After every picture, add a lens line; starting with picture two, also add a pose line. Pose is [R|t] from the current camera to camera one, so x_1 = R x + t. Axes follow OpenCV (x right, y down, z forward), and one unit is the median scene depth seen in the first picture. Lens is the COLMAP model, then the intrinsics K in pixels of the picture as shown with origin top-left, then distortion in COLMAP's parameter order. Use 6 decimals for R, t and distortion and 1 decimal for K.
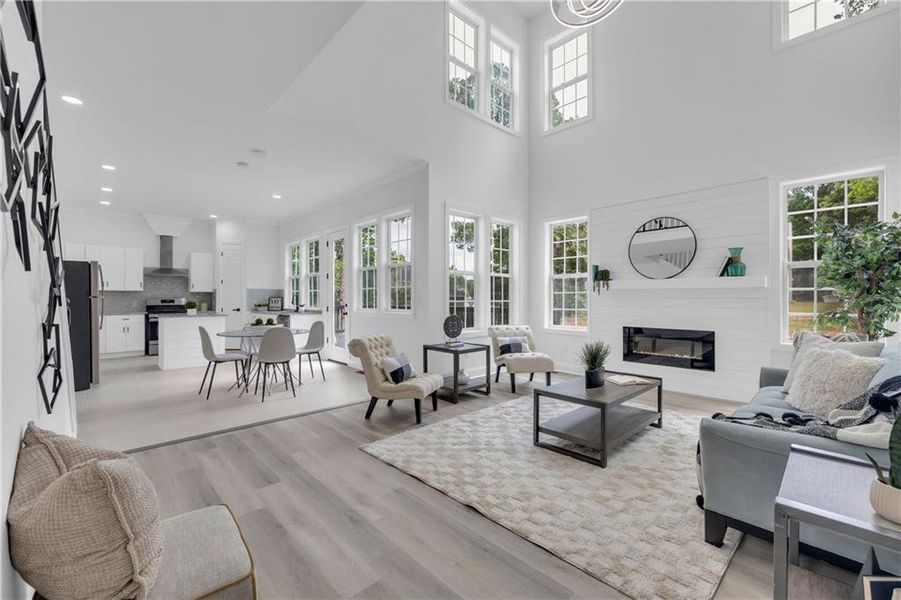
lens RADIAL K [[371.5, 0, 449.9], [0, 371.5, 295.5], [0, 0, 1]] dist [-0.000918, 0.000158]
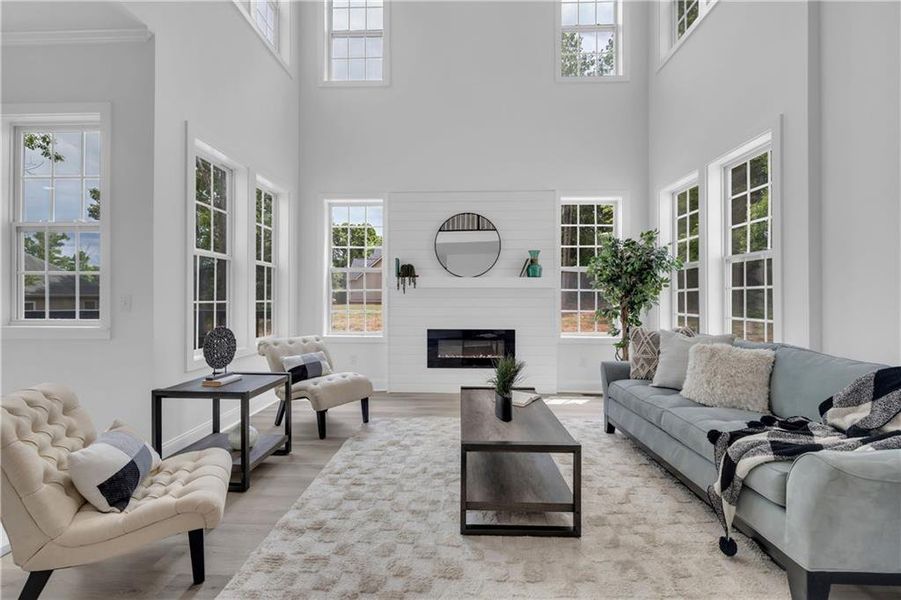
lens RADIAL K [[371.5, 0, 449.9], [0, 371.5, 295.5], [0, 0, 1]] dist [-0.000918, 0.000158]
pose [[0.707860, 0.008026, 0.706307, -0.153550], [-0.006261, 0.999967, -0.005089, 0.007887], [-0.706325, -0.000820, 0.707887, 0.405402]]
